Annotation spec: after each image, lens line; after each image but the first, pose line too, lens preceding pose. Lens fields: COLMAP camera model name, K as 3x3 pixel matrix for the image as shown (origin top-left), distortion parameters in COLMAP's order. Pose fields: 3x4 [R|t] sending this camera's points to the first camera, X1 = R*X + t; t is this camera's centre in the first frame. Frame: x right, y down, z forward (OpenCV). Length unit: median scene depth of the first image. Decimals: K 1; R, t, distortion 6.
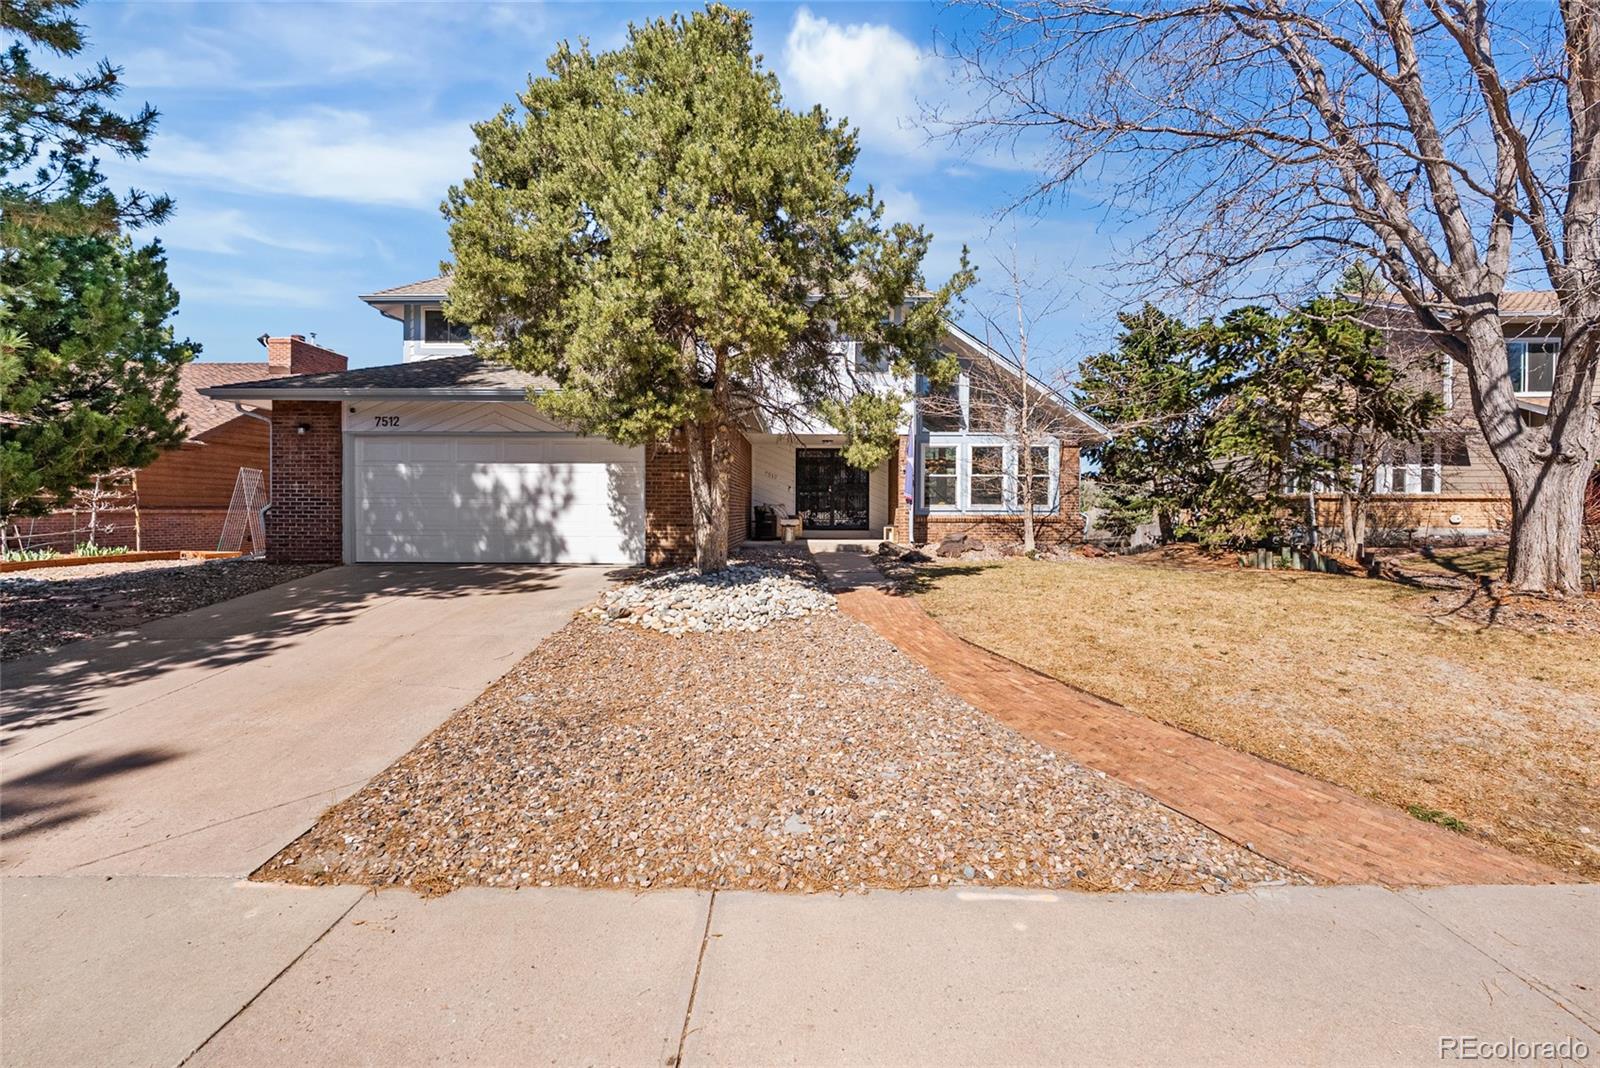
lens RADIAL K [[722.2, 0, 793.3], [0, 722.2, 534.3], [0, 0, 1]] dist [0.001728, 0.000182]
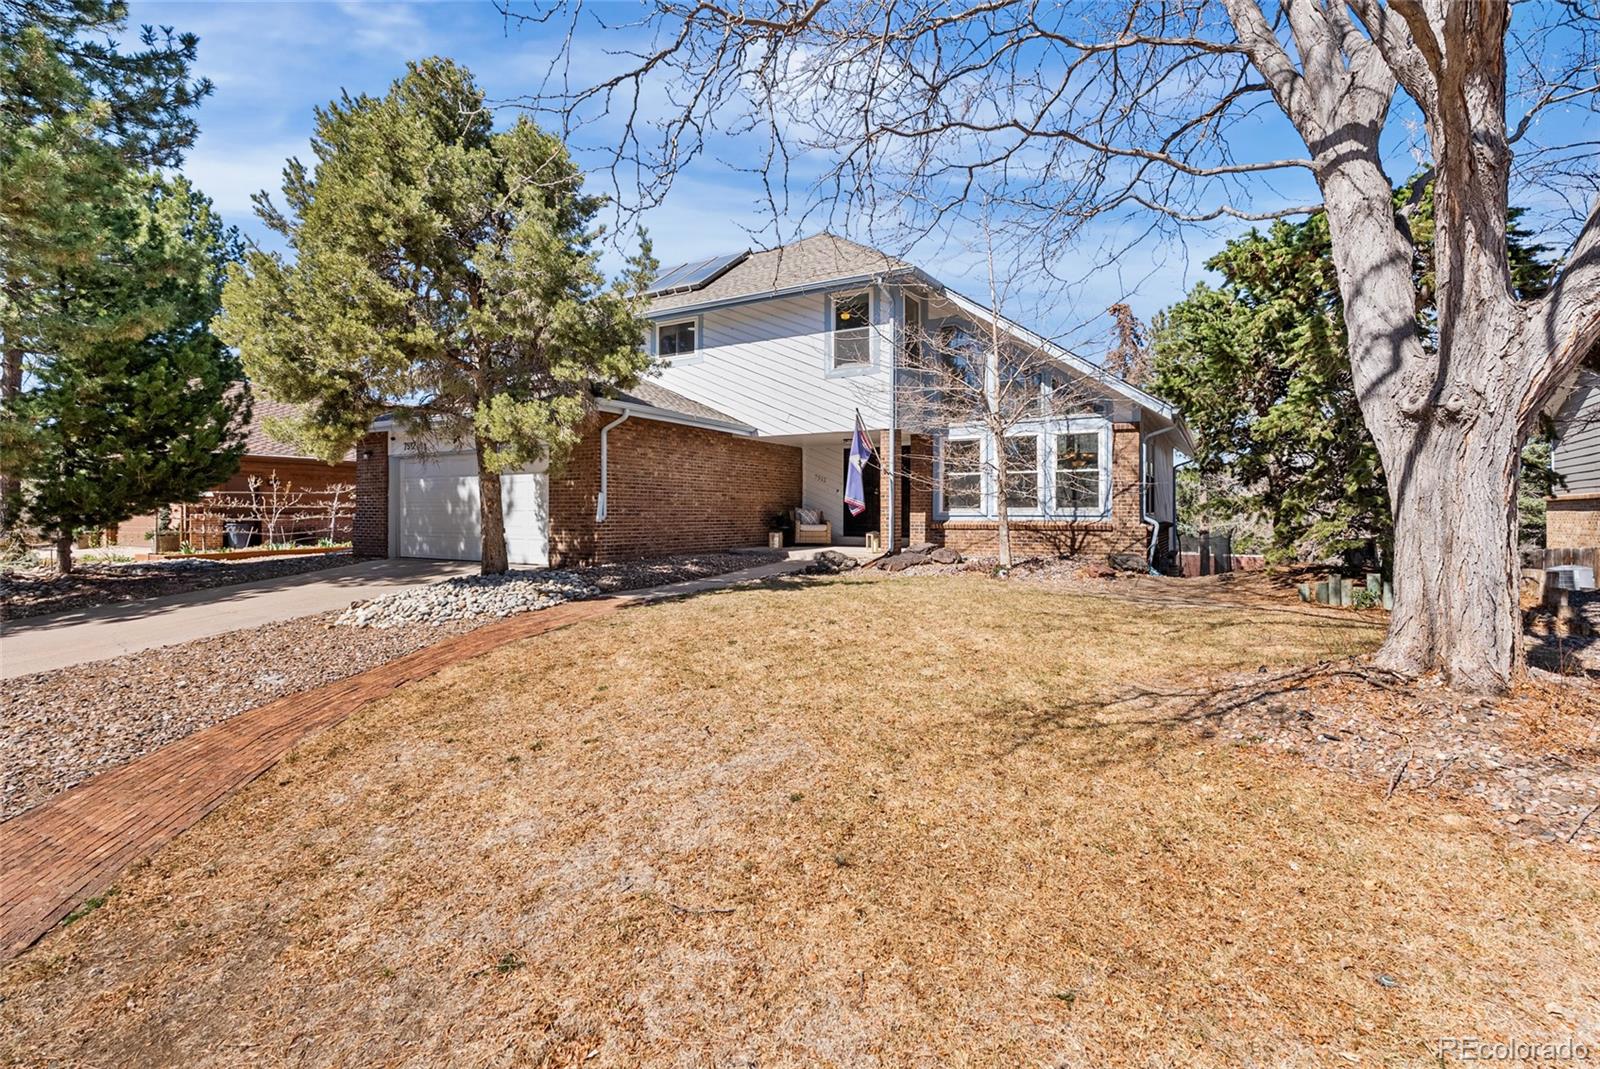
lens RADIAL K [[722.2, 0, 788.3], [0, 722.2, 524.3], [0, 0, 1]] dist [0.001728, 0.000182]
pose [[0.869490, 0.004640, -0.493930, 0.627745], [-0.014010, 0.999785, -0.015270, -0.009237], [0.493753, 0.020197, 0.869368, 0.227407]]
